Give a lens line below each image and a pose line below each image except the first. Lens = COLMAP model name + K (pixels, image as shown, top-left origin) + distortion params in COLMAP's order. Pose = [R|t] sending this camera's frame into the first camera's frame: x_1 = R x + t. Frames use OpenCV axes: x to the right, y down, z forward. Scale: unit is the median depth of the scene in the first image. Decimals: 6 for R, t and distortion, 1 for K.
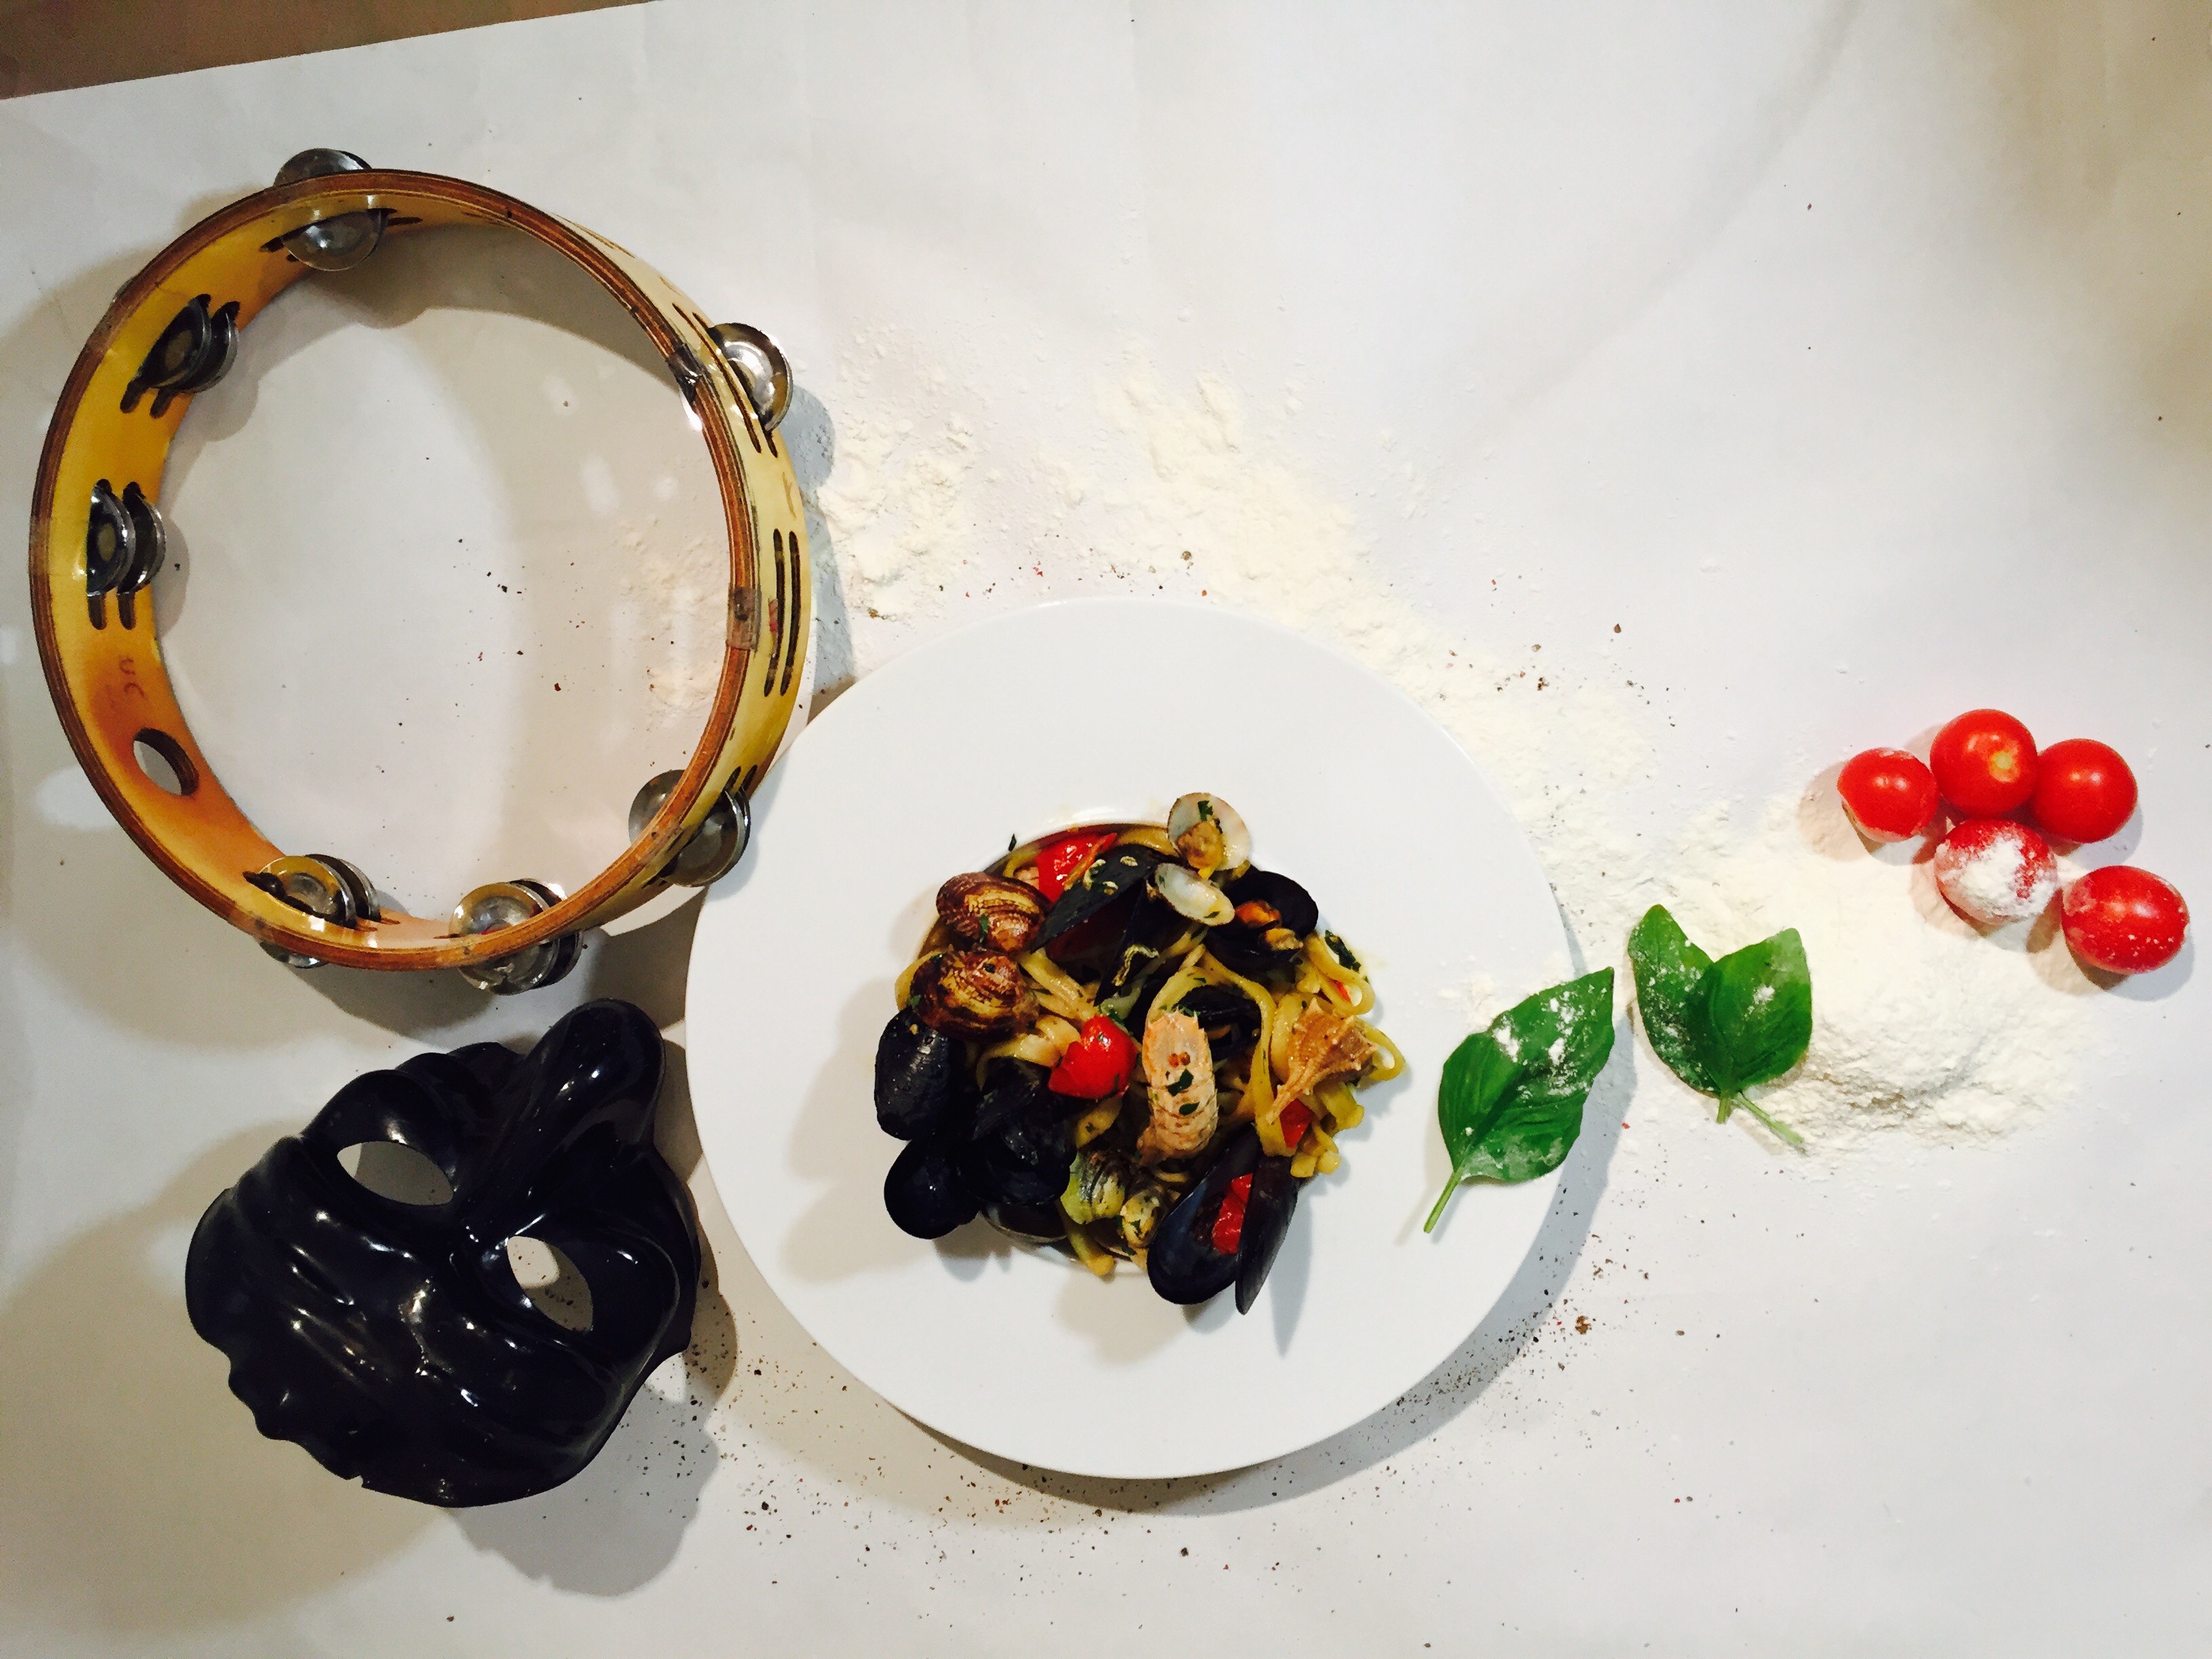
lens RADIAL K [[1891.2, 0, 1091.2], [0, 1891.2, 847.3], [0, 0, 1]] dist [0.061053, -0.073731]
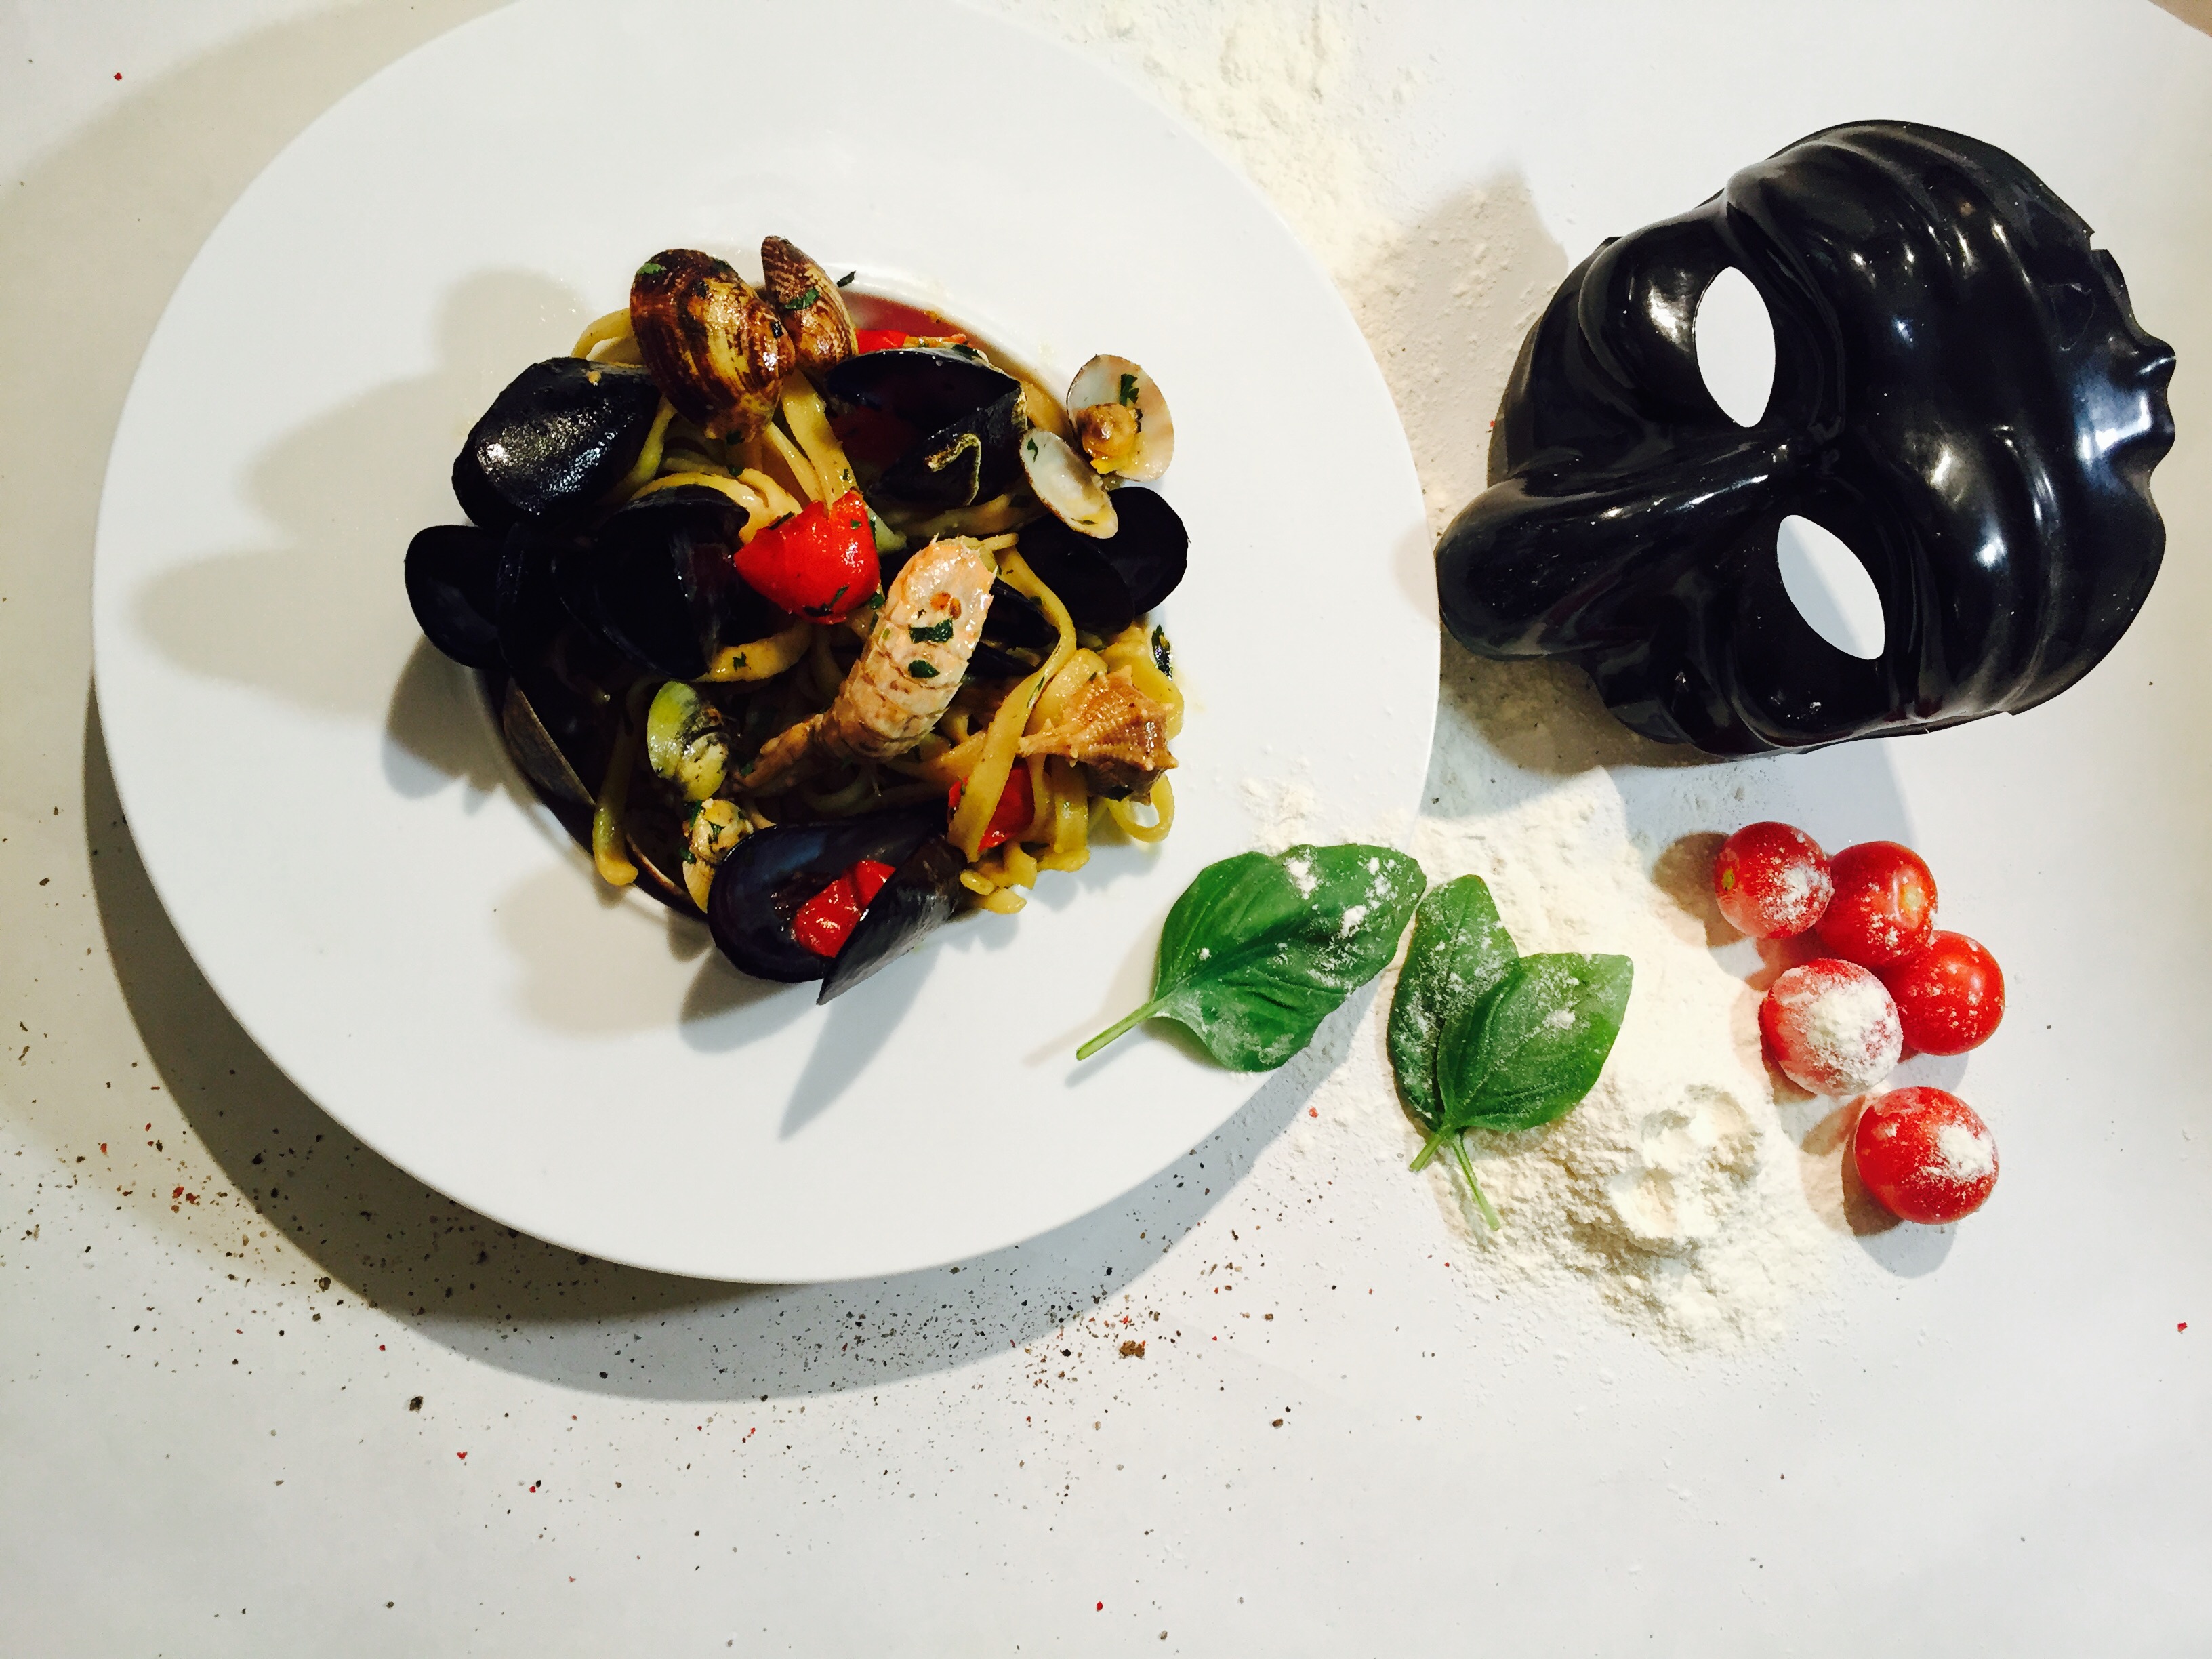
lens RADIAL K [[1891.2, 0, 1102.8], [0, 1891.2, 821.6], [0, 0, 1]] dist [0.061053, -0.073731]
pose [[0.800285, 0.541011, 0.258555, -0.038795], [-0.457614, 0.829697, -0.319674, 0.339388], [-0.387470, 0.137512, 0.911569, 0.352630]]
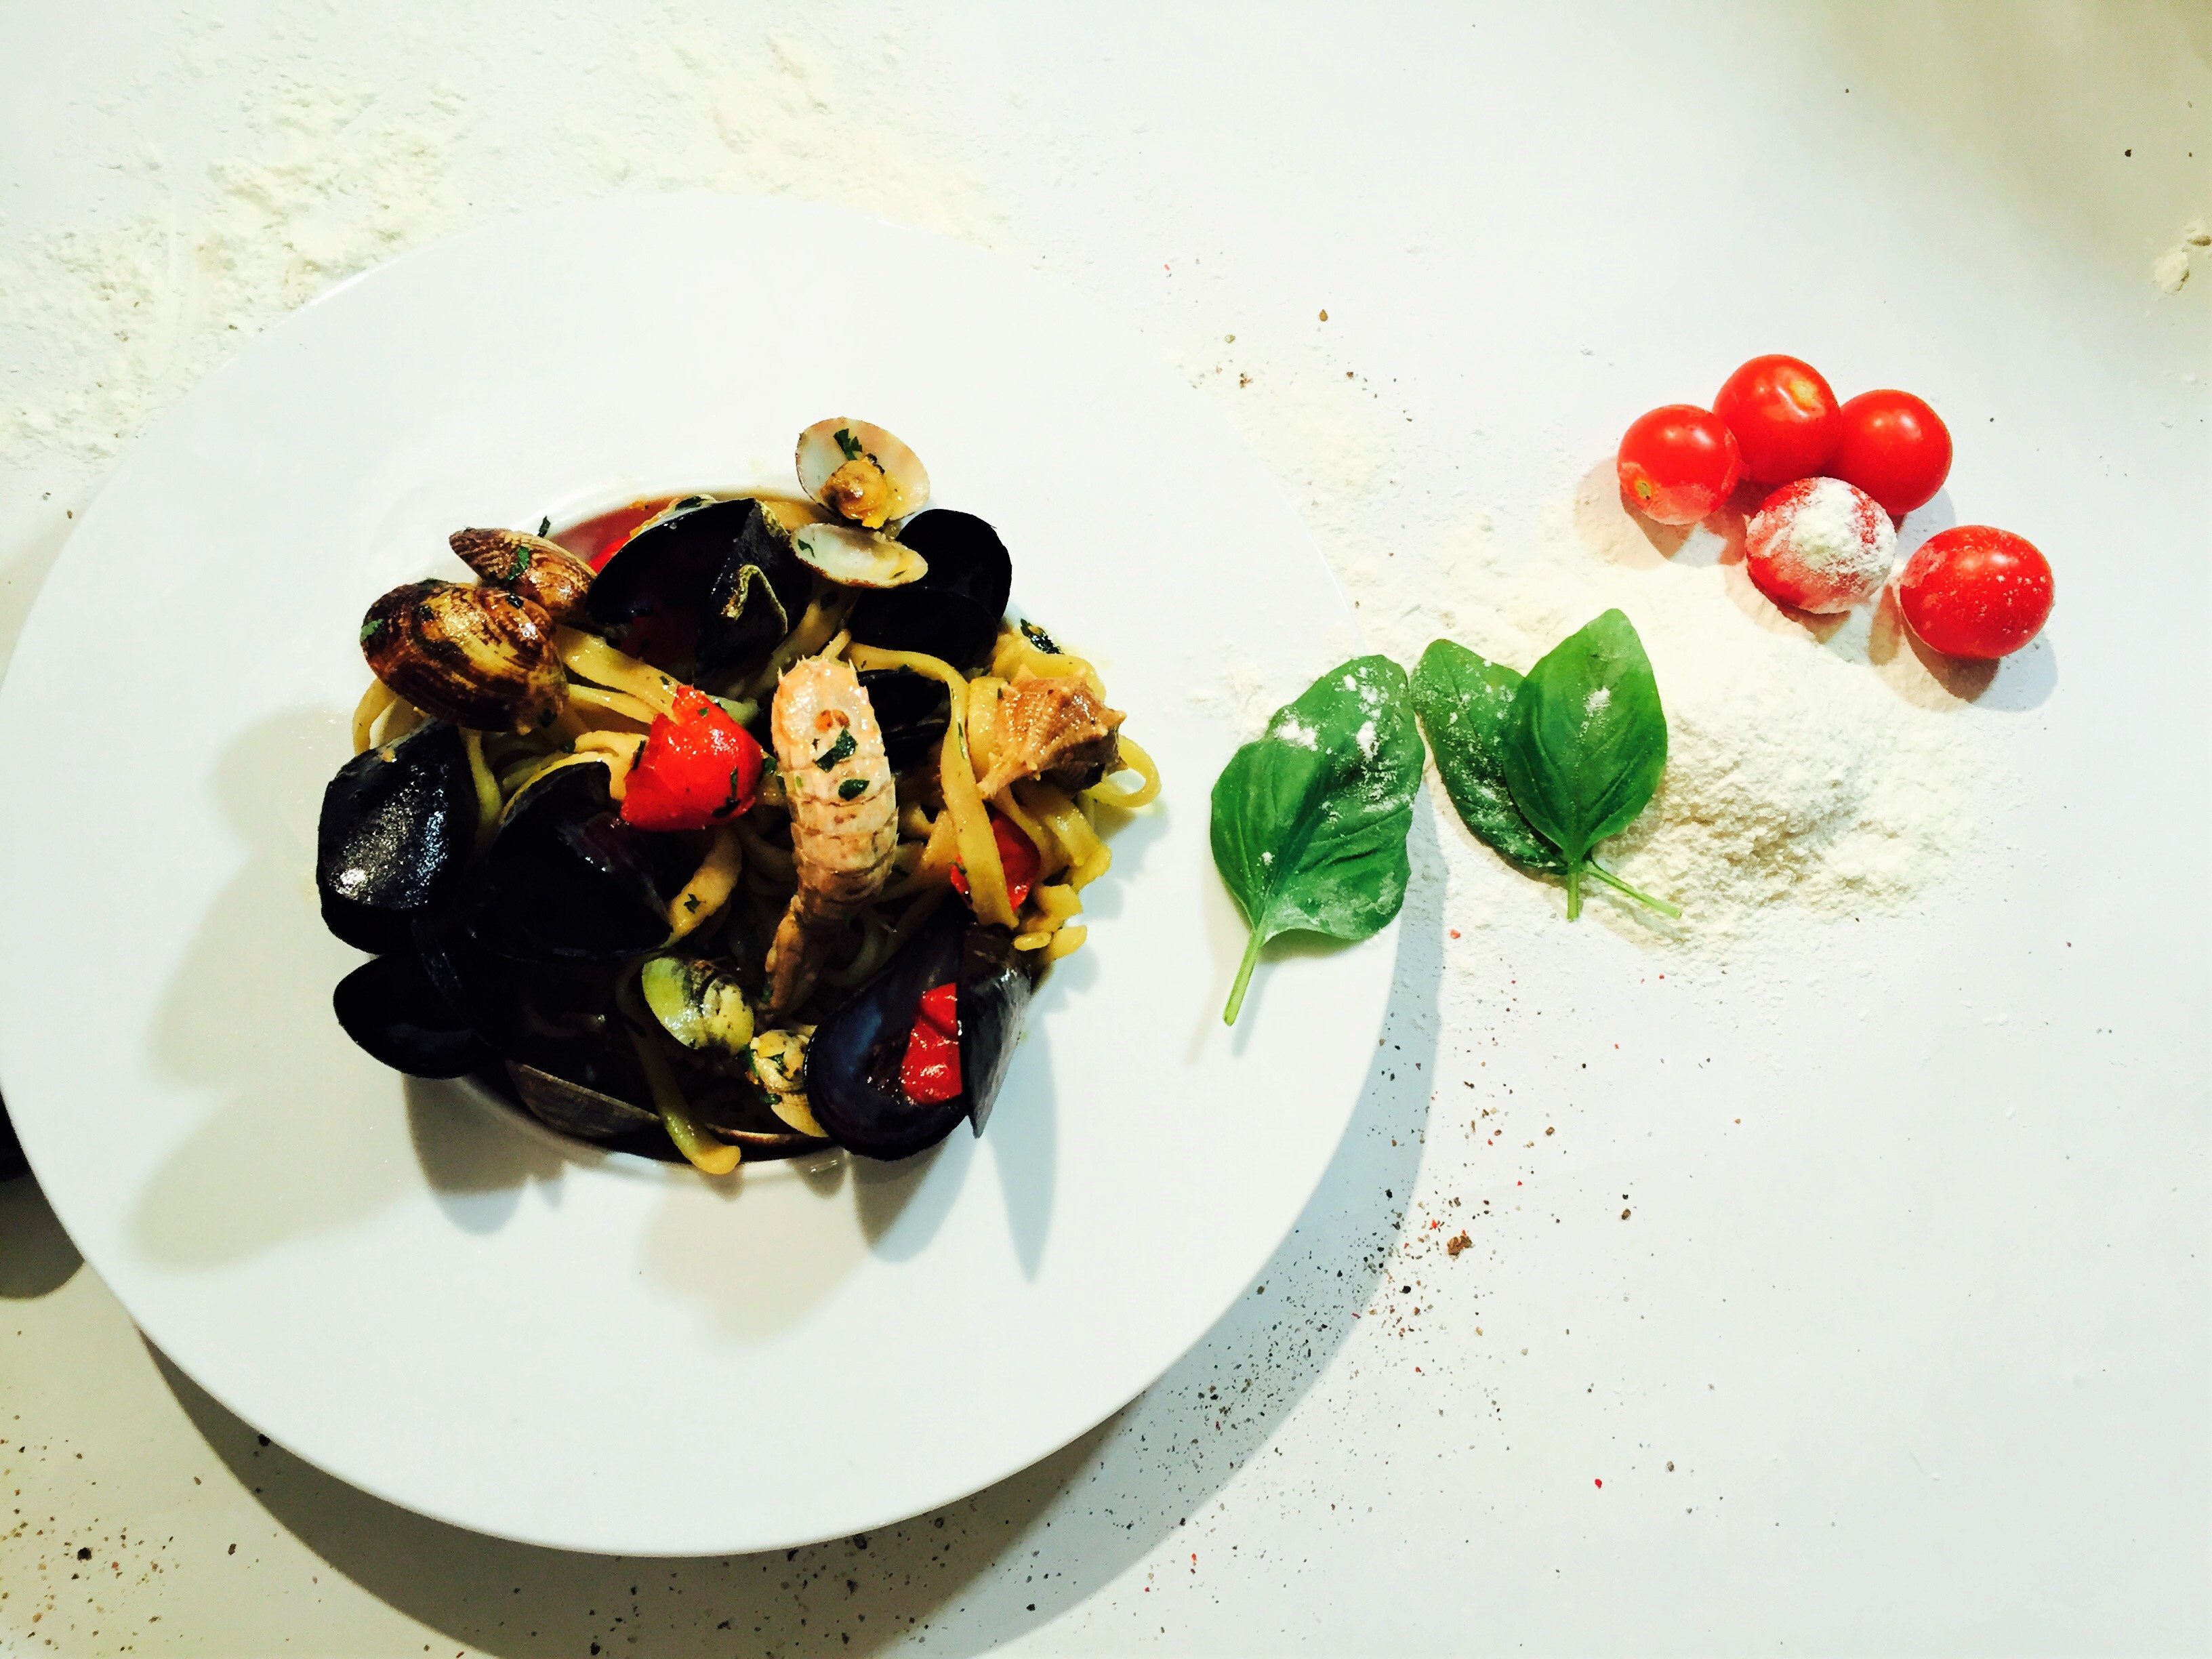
lens RADIAL K [[1891.2, 0, 1104.3], [0, 1891.2, 818.4], [0, 0, 1]] dist [0.061053, -0.073731]
pose [[0.961415, -0.039388, 0.272269, -0.038007], [0.141397, 0.919714, -0.366240, 0.361933], [-0.235984, 0.390607, 0.889796, 0.395253]]
